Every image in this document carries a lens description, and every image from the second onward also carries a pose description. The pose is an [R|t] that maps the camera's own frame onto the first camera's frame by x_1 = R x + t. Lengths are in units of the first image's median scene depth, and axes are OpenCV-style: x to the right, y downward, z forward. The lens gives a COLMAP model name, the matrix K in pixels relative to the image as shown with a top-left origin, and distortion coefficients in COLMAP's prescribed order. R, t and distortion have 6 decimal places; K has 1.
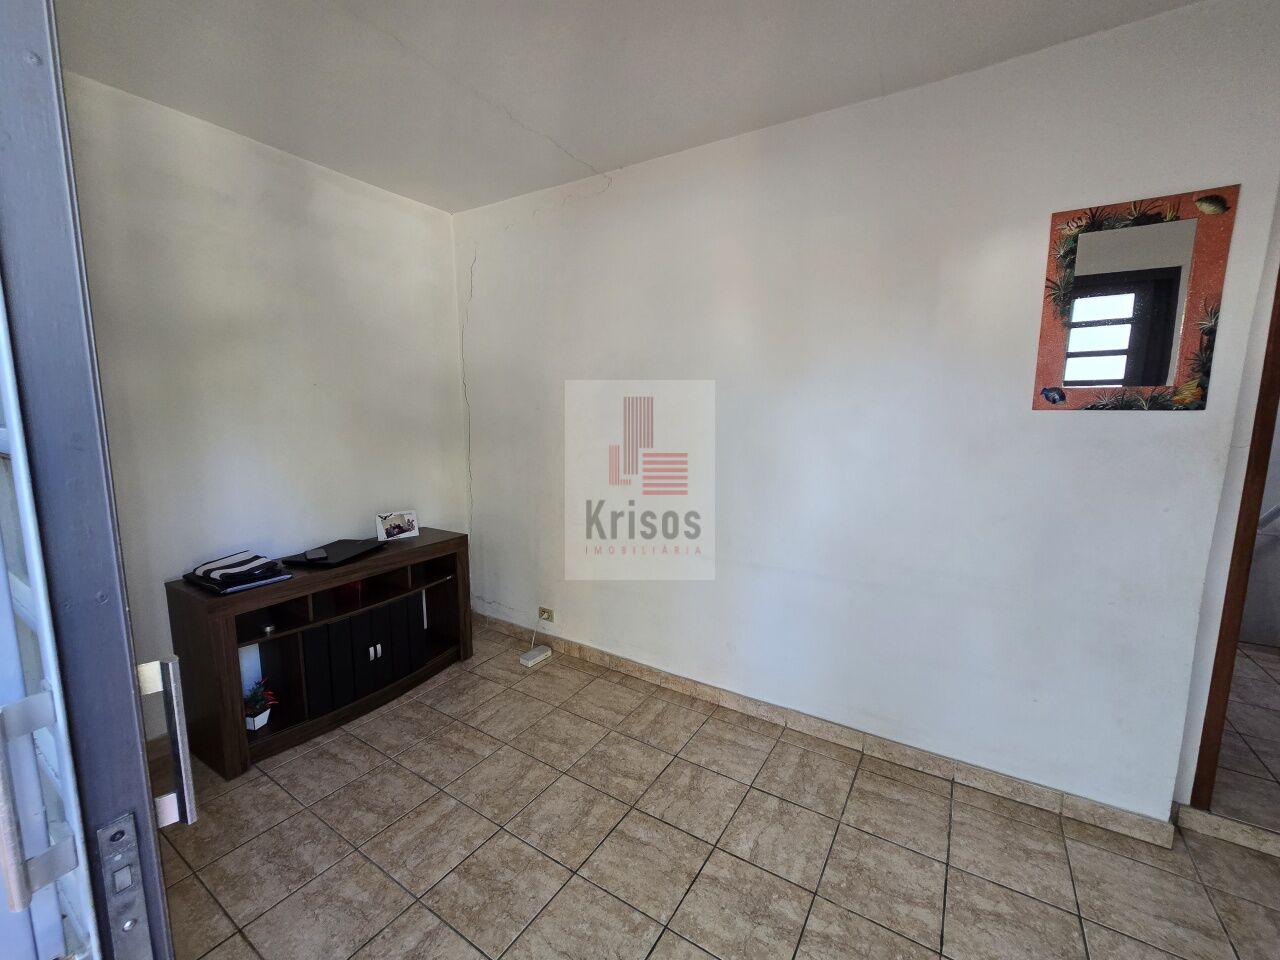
lens RADIAL K [[521.2, 0, 643.9], [0, 521.2, 482.9], [0, 0, 1]] dist [-0.003618, 0.001146]
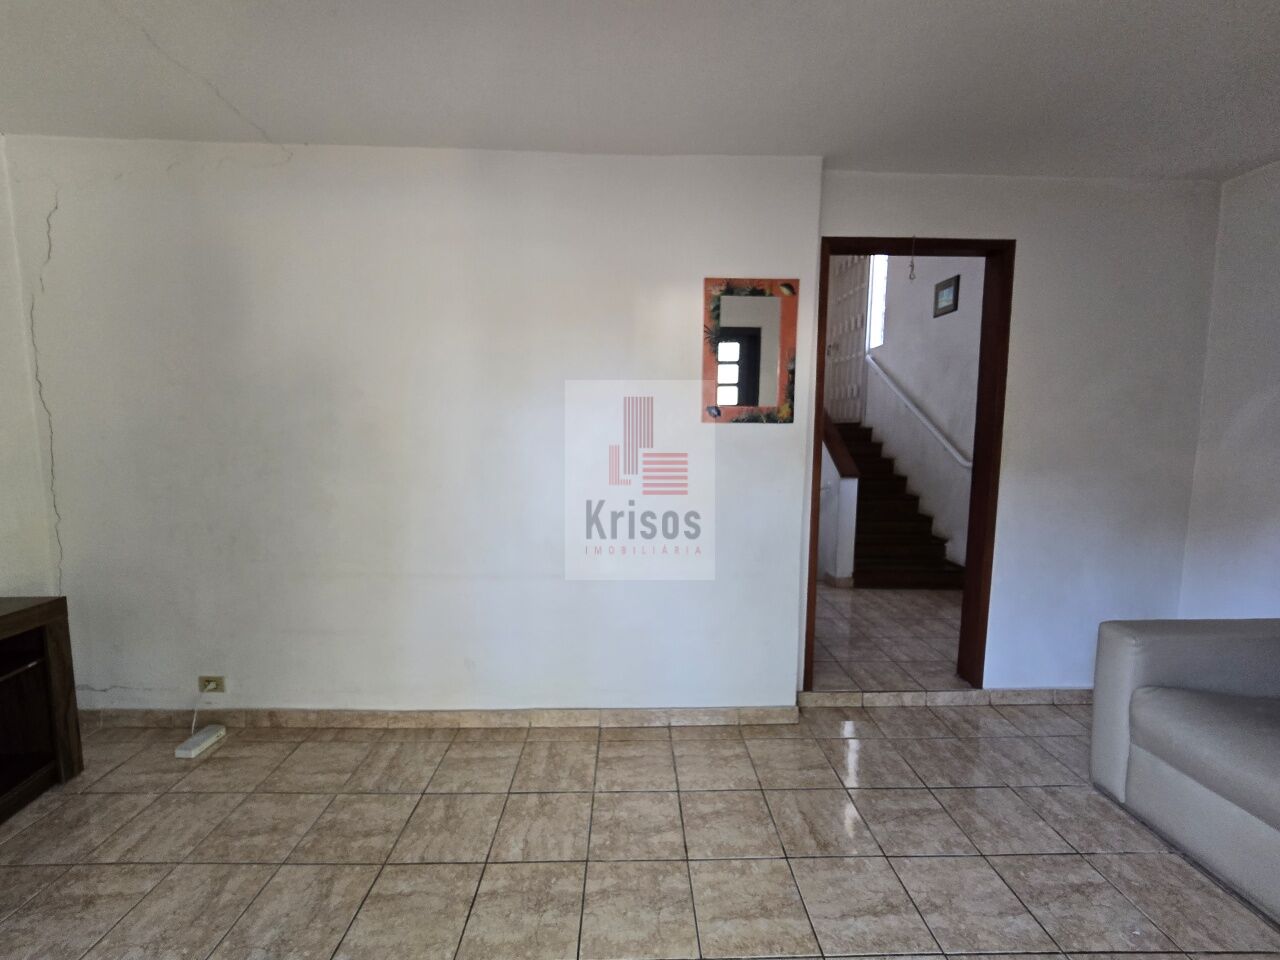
lens RADIAL K [[521.2, 0, 643.7], [0, 521.2, 481.5], [0, 0, 1]] dist [-0.003618, 0.001146]
pose [[0.831650, -0.050059, 0.553040, -0.113392], [0.071737, 0.997268, -0.017608, 0.021855], [-0.550648, 0.054317, 0.832969, -0.013285]]
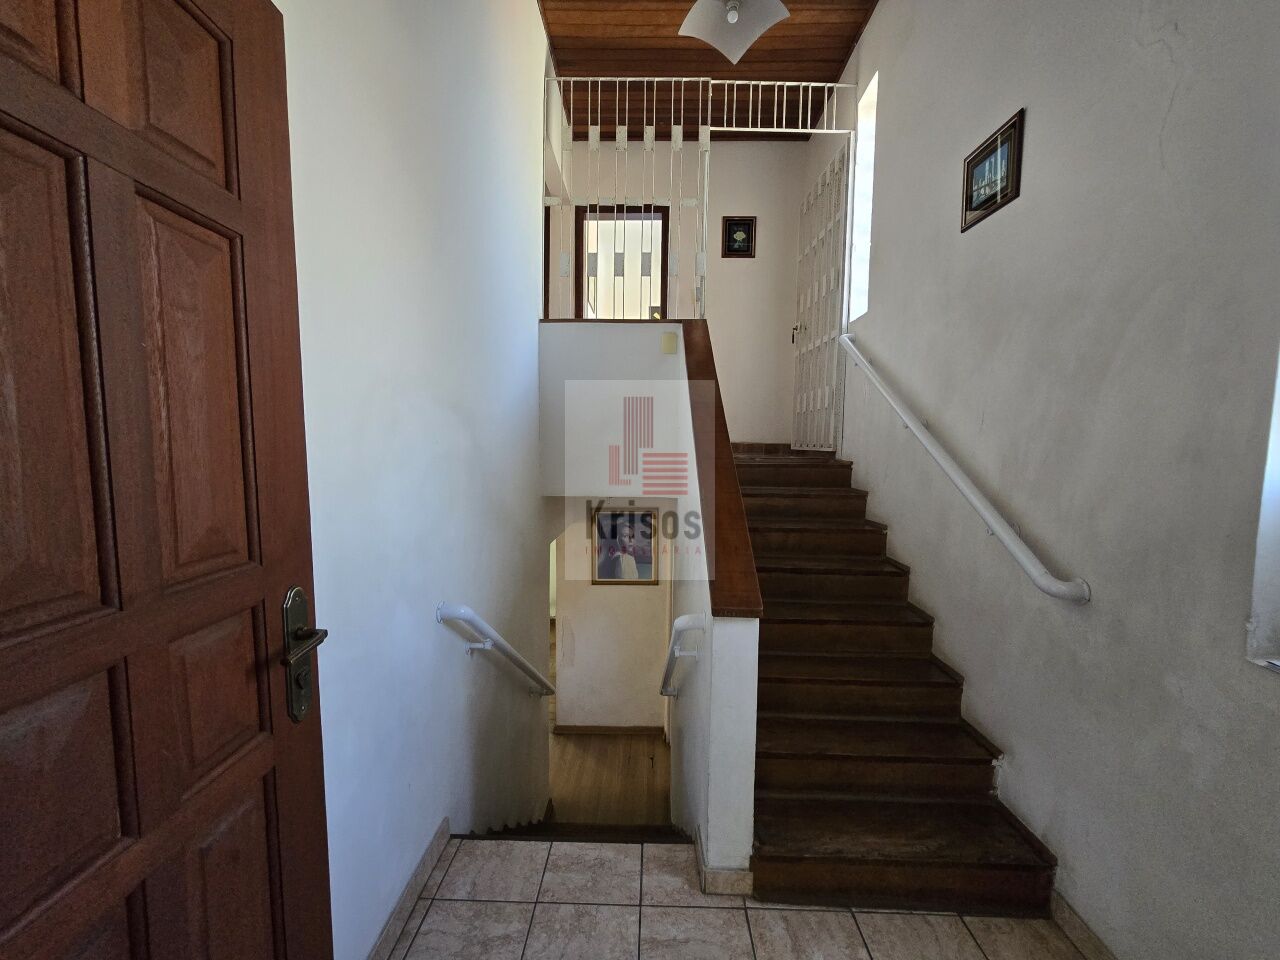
lens RADIAL K [[521.2, 0, 646.4], [0, 521.2, 483.5], [0, 0, 1]] dist [-0.003618, 0.001146]
pose [[0.856581, -0.033284, 0.514939, 1.659626], [0.064685, 0.996972, -0.043160, -0.205664], [-0.511943, 0.070279, 0.856140, 0.869941]]
